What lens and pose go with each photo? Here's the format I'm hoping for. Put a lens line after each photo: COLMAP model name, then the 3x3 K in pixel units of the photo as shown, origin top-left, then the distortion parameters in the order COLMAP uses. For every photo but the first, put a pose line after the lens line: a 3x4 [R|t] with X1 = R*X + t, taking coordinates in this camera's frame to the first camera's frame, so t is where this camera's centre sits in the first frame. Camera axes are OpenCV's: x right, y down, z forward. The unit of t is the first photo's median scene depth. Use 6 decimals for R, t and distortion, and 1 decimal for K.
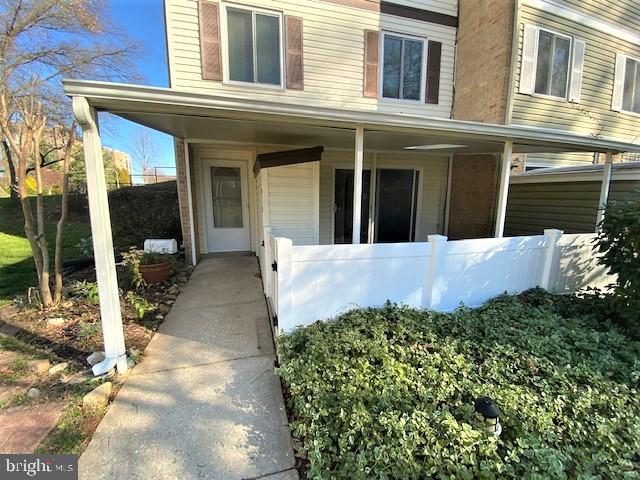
lens RADIAL K [[263.0, 0, 318.1], [0, 263.0, 240.7], [0, 0, 1]] dist [0.022712, -0.022763]
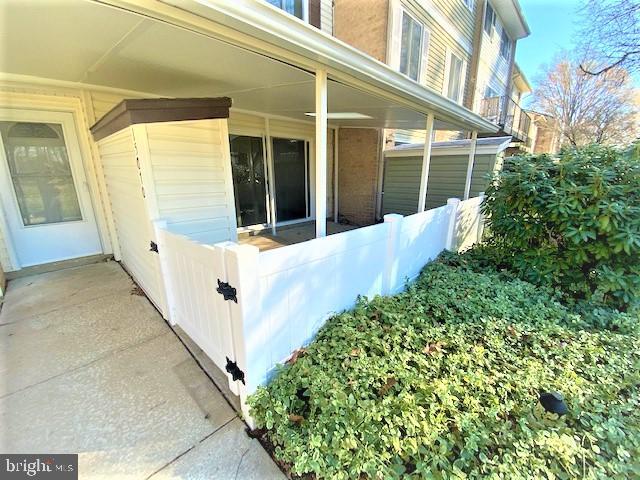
lens RADIAL K [[263.0, 0, 318.1], [0, 263.0, 240.7], [0, 0, 1]] dist [0.022712, -0.022763]
pose [[0.864941, -0.136149, 0.483054, -0.171437], [0.088007, 0.988732, 0.121093, -0.045320], [-0.494097, -0.062226, 0.867177, 0.247208]]
